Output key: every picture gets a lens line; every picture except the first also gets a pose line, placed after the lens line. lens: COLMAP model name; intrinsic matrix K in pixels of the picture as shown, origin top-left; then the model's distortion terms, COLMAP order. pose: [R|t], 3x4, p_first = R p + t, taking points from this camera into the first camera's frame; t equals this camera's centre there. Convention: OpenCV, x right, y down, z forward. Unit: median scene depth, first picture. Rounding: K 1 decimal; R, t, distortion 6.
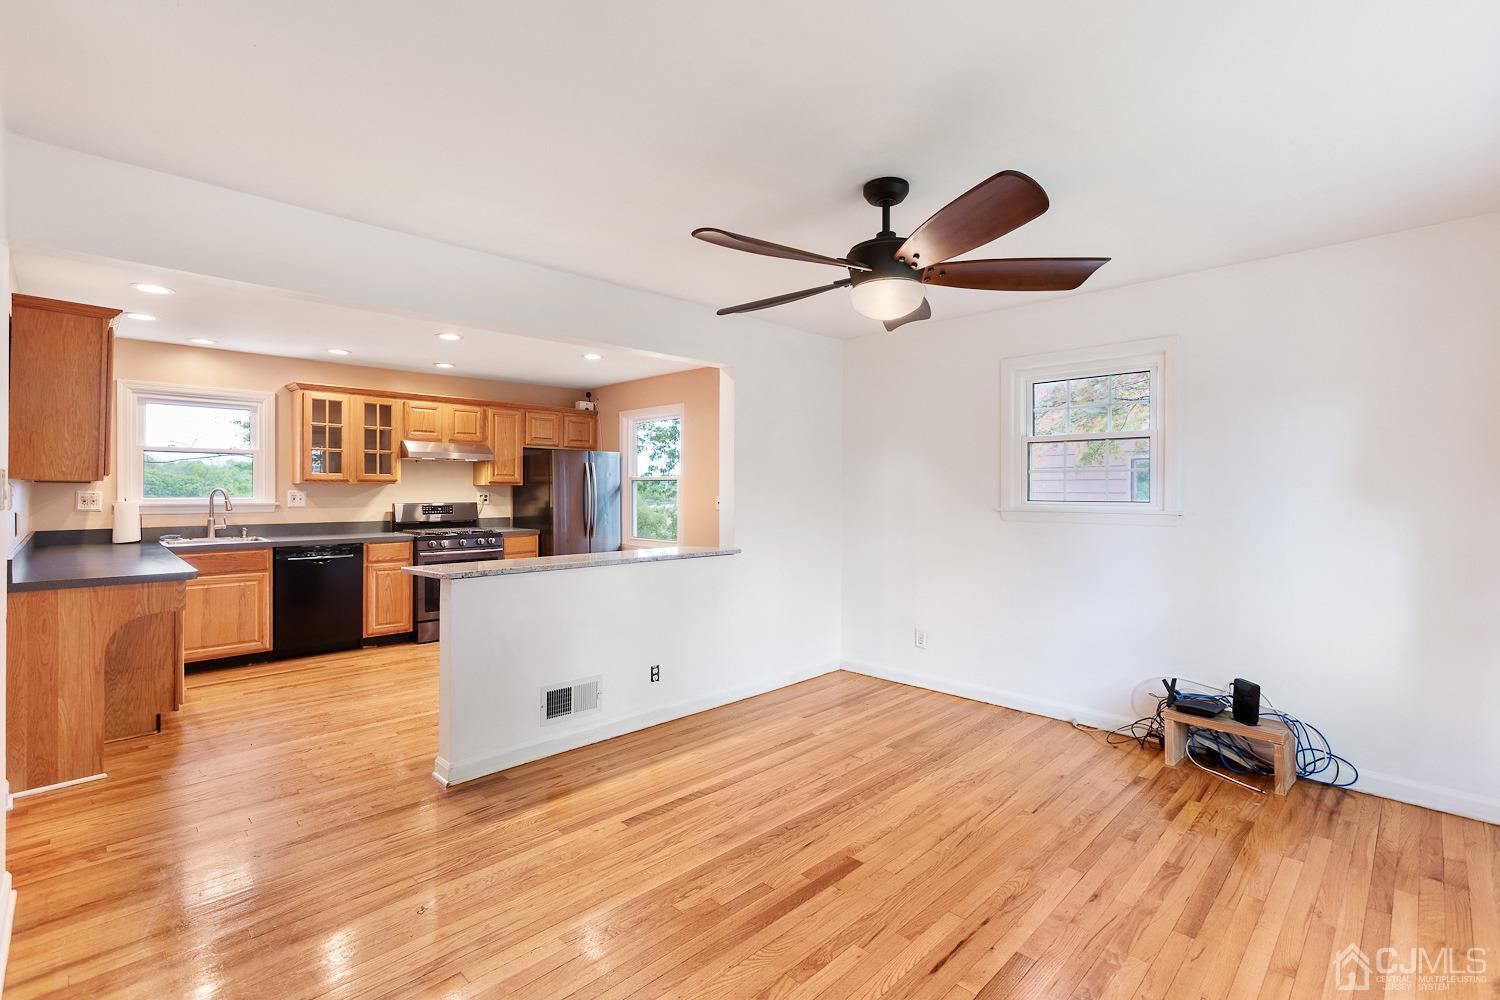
lens RADIAL K [[675.8, 0, 749.7], [0, 675.8, 493.9], [0, 0, 1]] dist [-0.012656, 0.009960]
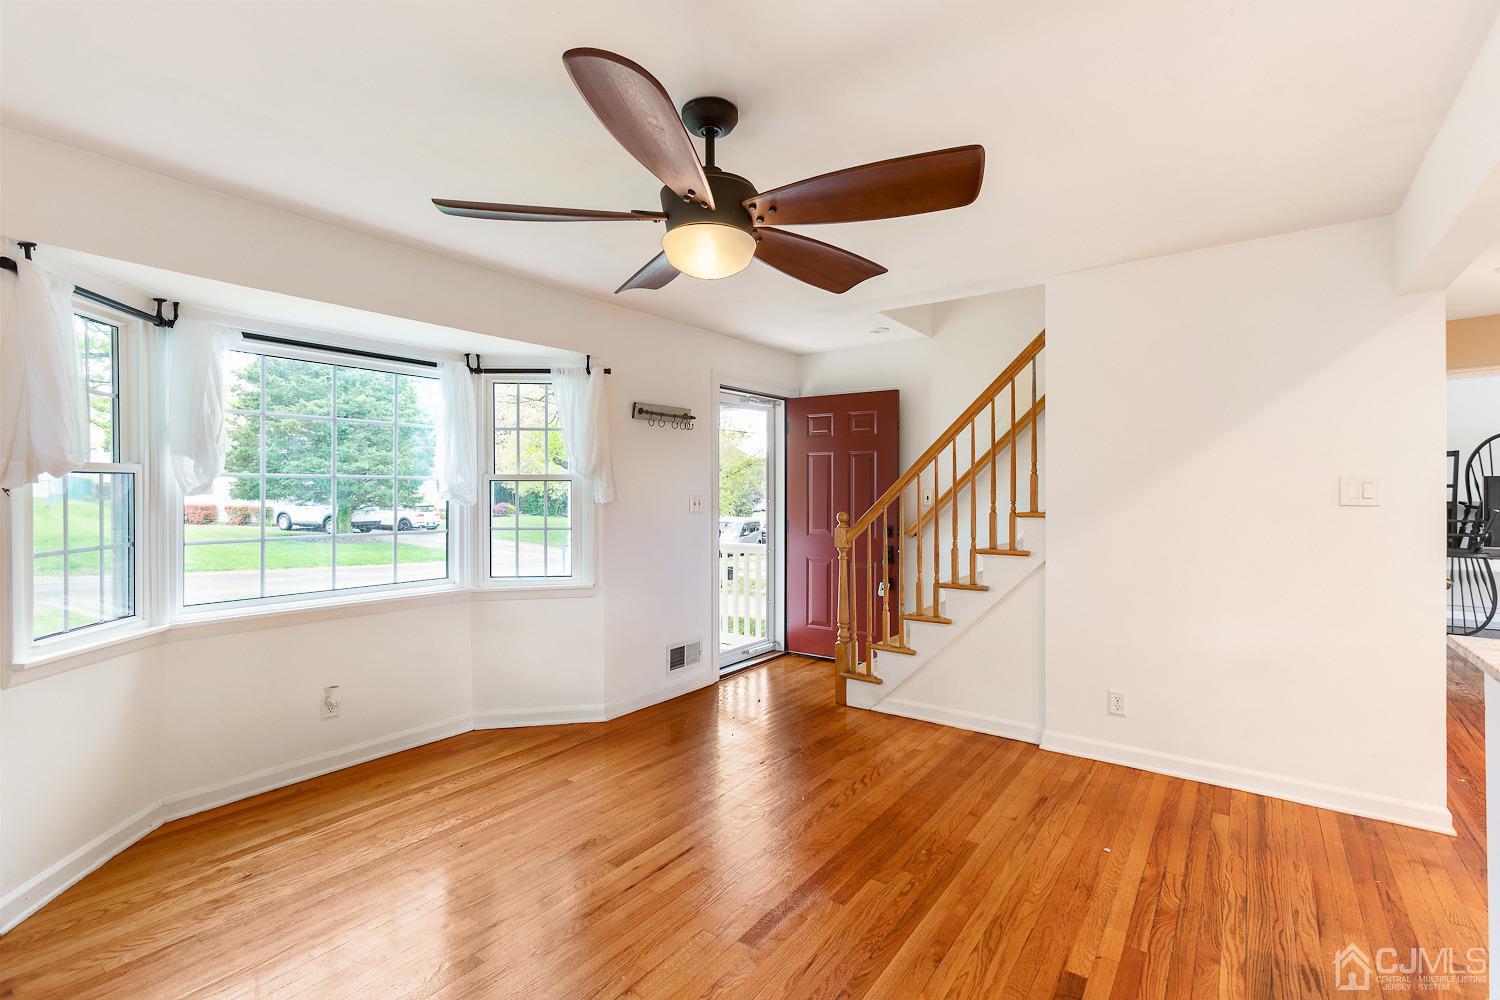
lens RADIAL K [[675.8, 0, 752.9], [0, 675.8, 487.3], [0, 0, 1]] dist [-0.012656, 0.009960]
pose [[-0.986957, -0.001972, -0.160974, 0.177020], [-0.001684, 0.999997, -0.001926, -0.004905], [0.160977, -0.001630, -0.986957, 1.130305]]
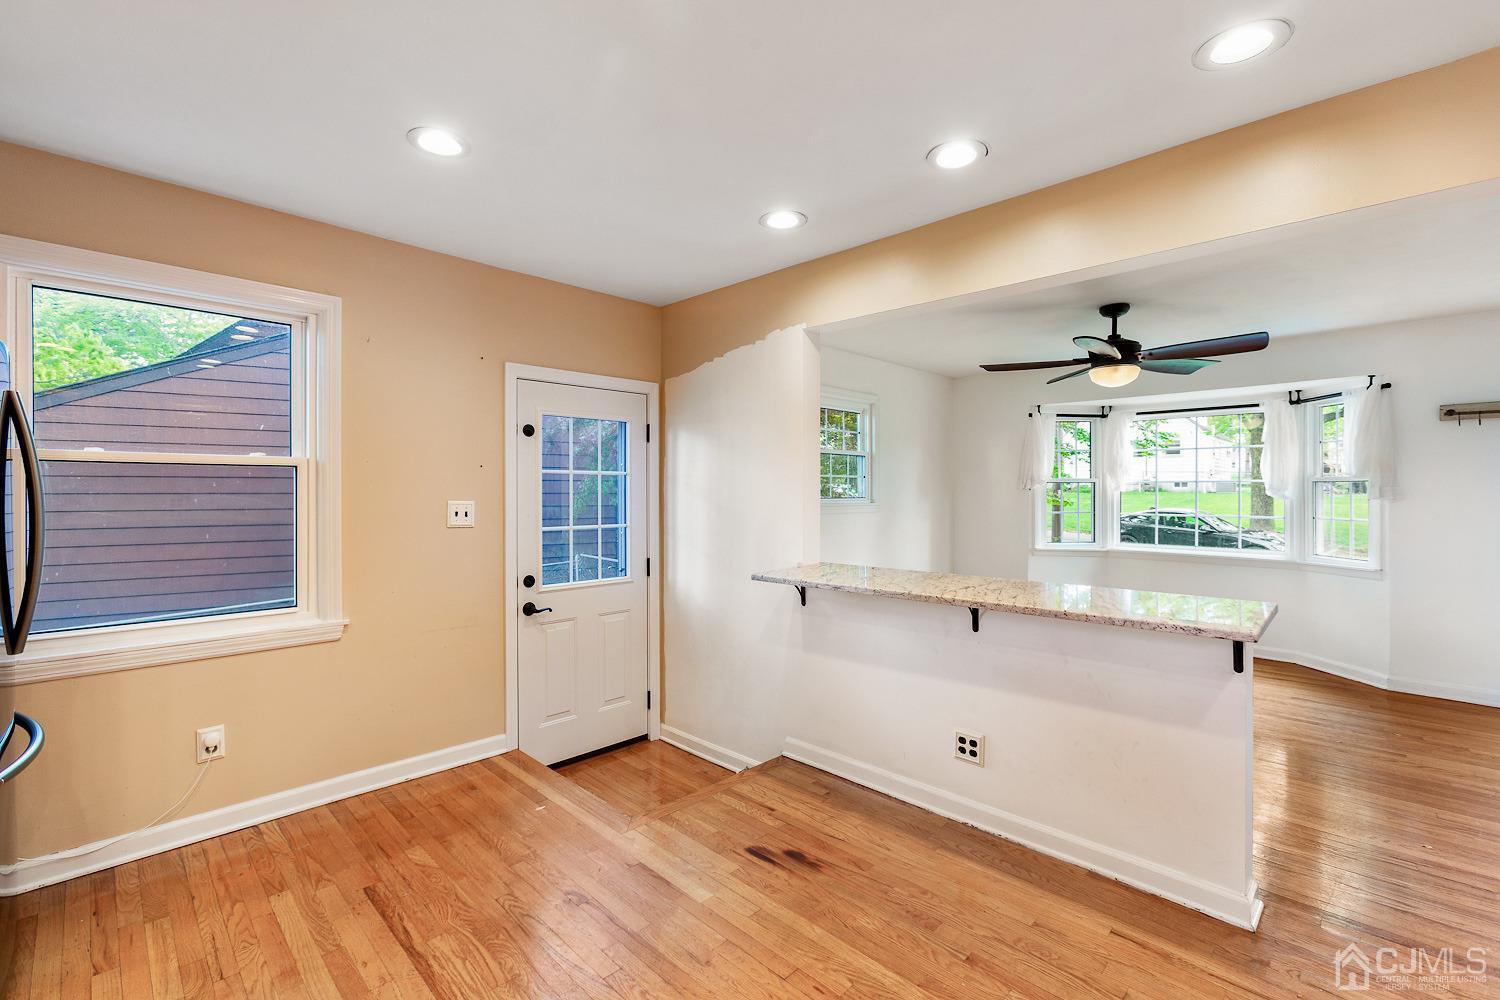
lens RADIAL K [[675.8, 0, 761.5], [0, 675.8, 485.4], [0, 0, 1]] dist [-0.012656, 0.009960]
pose [[-0.023348, 0.004198, 0.999719, -0.911090], [0.005014, 0.999979, -0.004082, -0.009055], [-0.999715, 0.004918, -0.023369, 1.199937]]
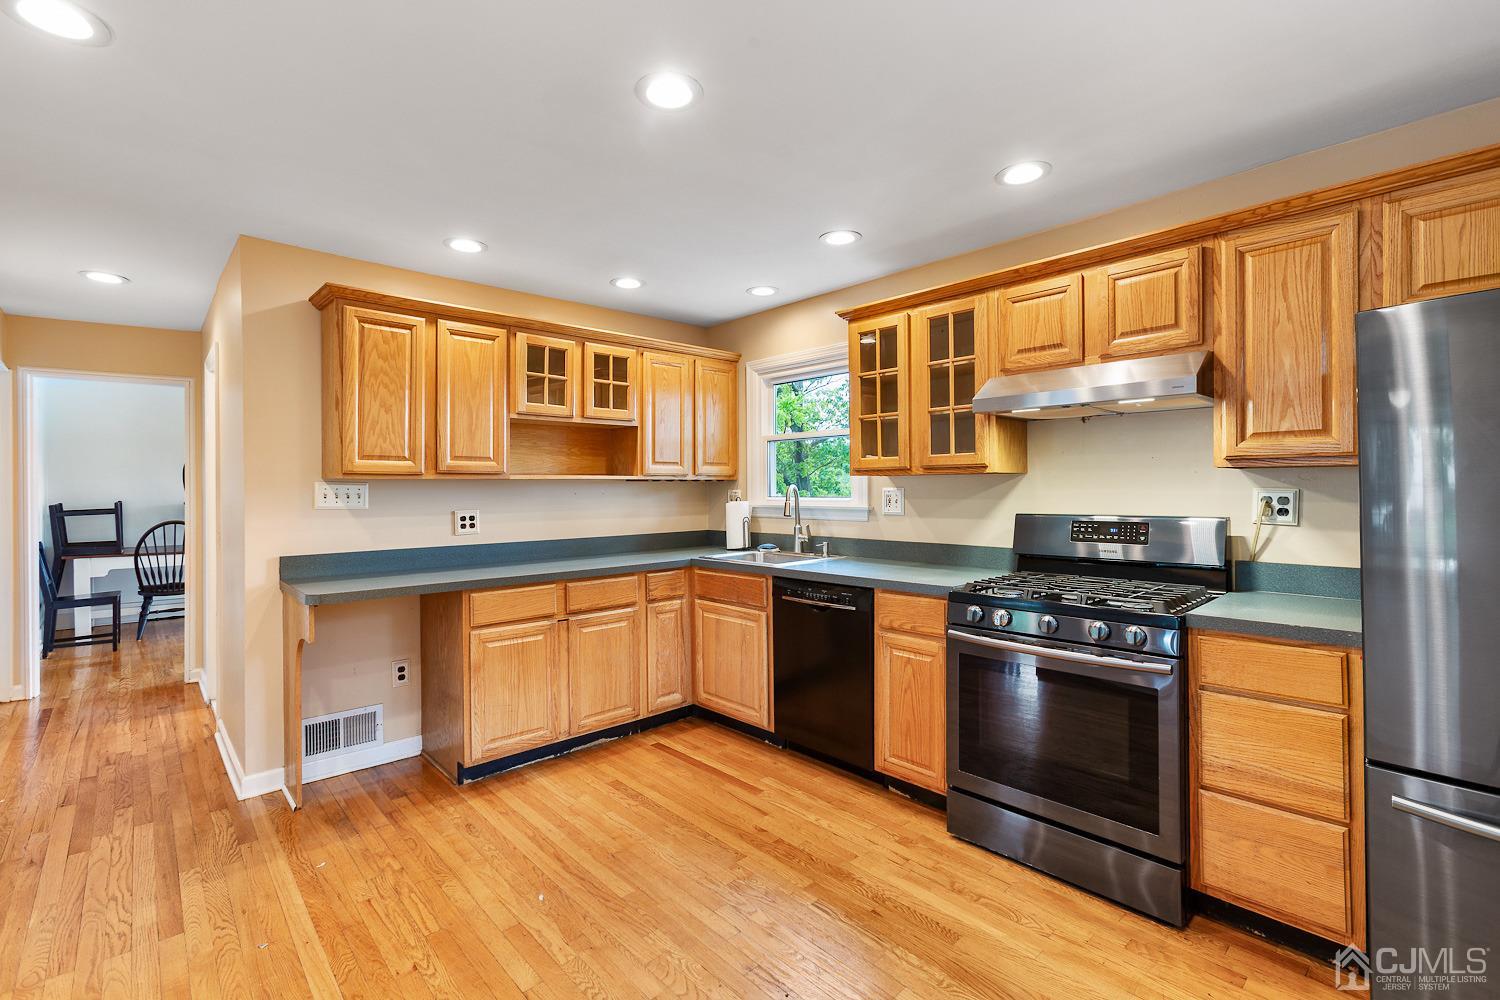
lens RADIAL K [[675.8, 0, 744.3], [0, 675.8, 487.6], [0, 0, 1]] dist [-0.012656, 0.009960]
pose [[-0.042779, -0.003650, -0.999078, -0.069891], [-0.000030, 0.999993, -0.003652, -0.003601], [0.999085, -0.000127, -0.042779, 1.321114]]
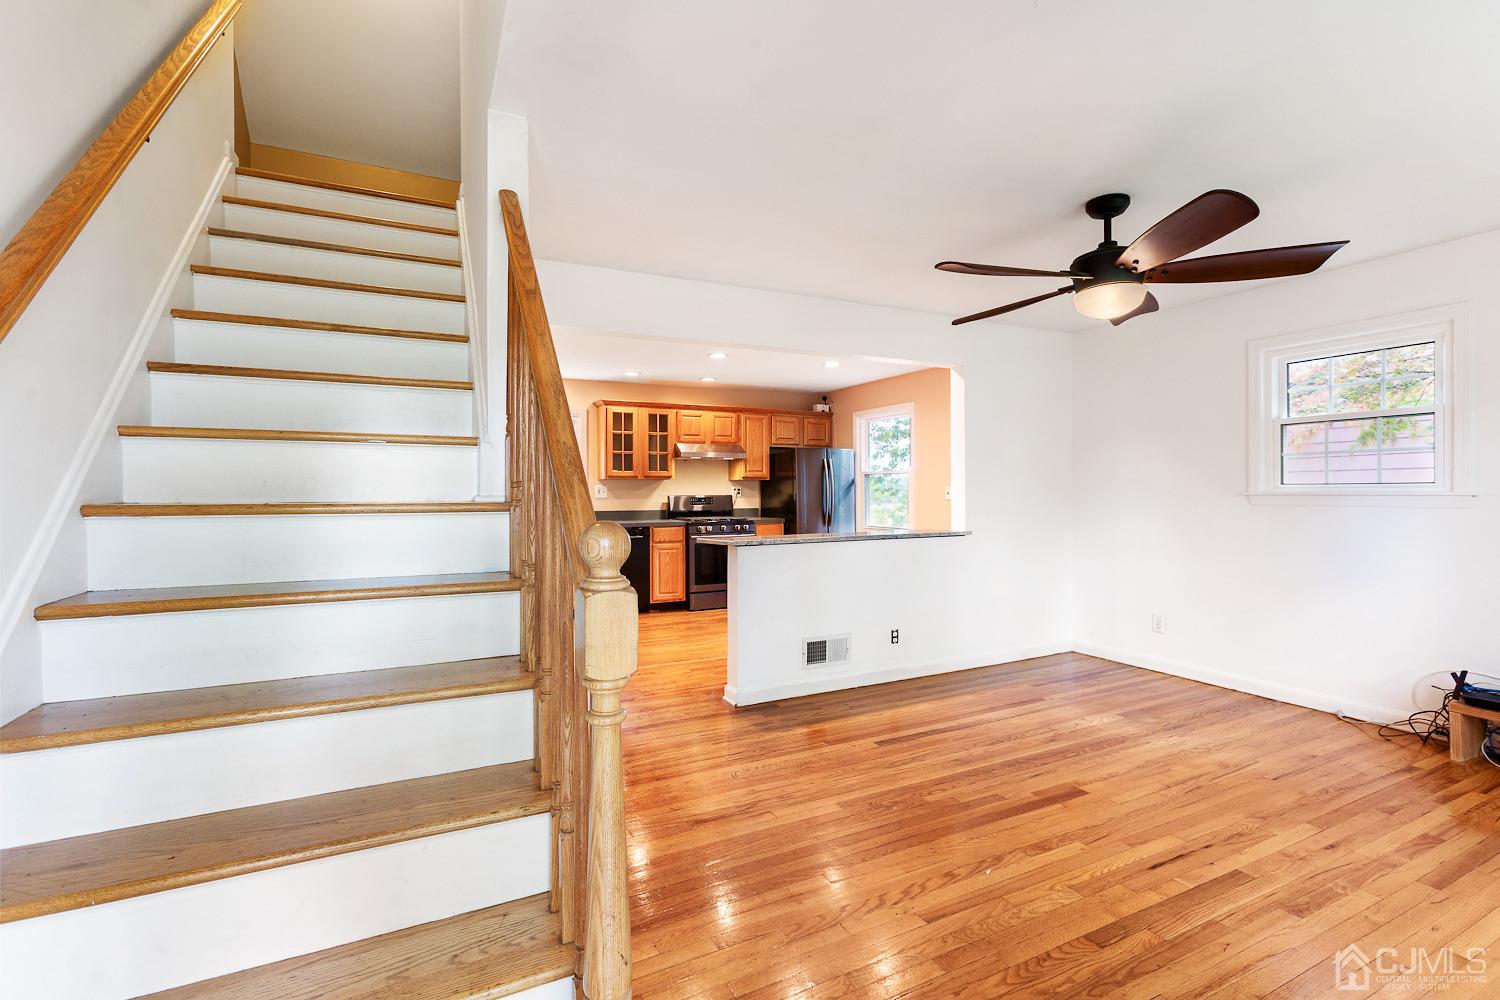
lens RADIAL K [[675.8, 0, 751.3], [0, 675.8, 492.4], [0, 0, 1]] dist [-0.012656, 0.009960]
pose [[0.949216, -0.005677, -0.314575, -0.009011], [0.004326, 0.999978, -0.004992, 0.024288], [0.314597, 0.003378, 0.949219, -0.169340]]
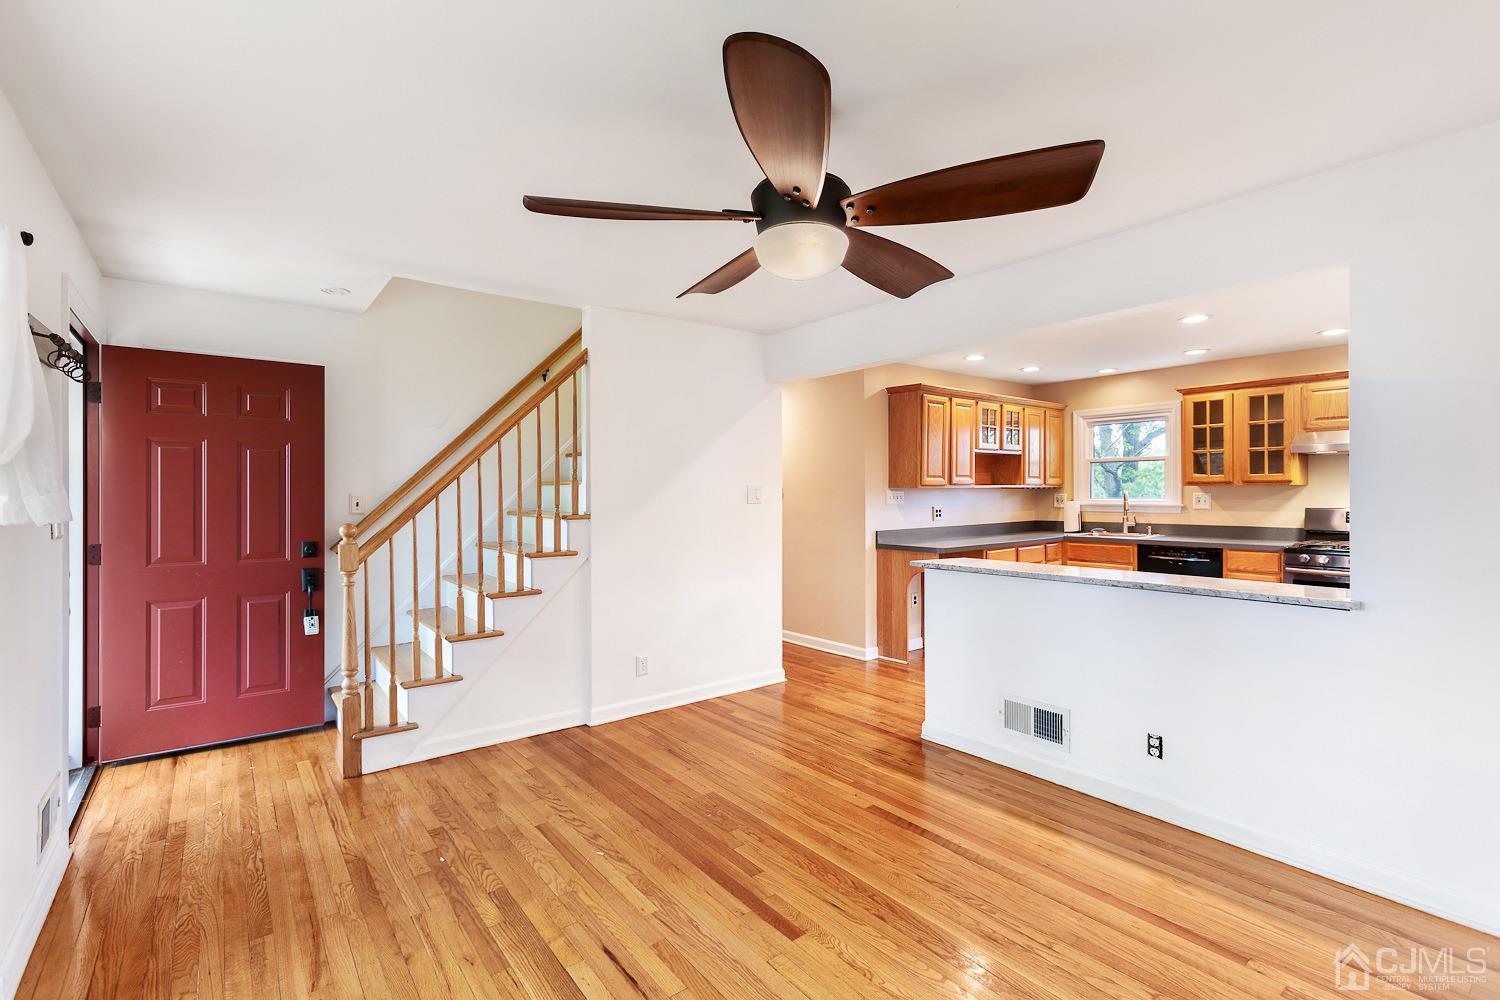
lens RADIAL K [[675.8, 0, 745.0], [0, 675.8, 496.5], [0, 0, 1]] dist [-0.012656, 0.009960]
pose [[-0.119572, 0.003526, -0.992819, 0.623961], [-0.000626, 0.999993, 0.003627, -0.003854], [0.992825, 0.001055, -0.119569, 0.646865]]
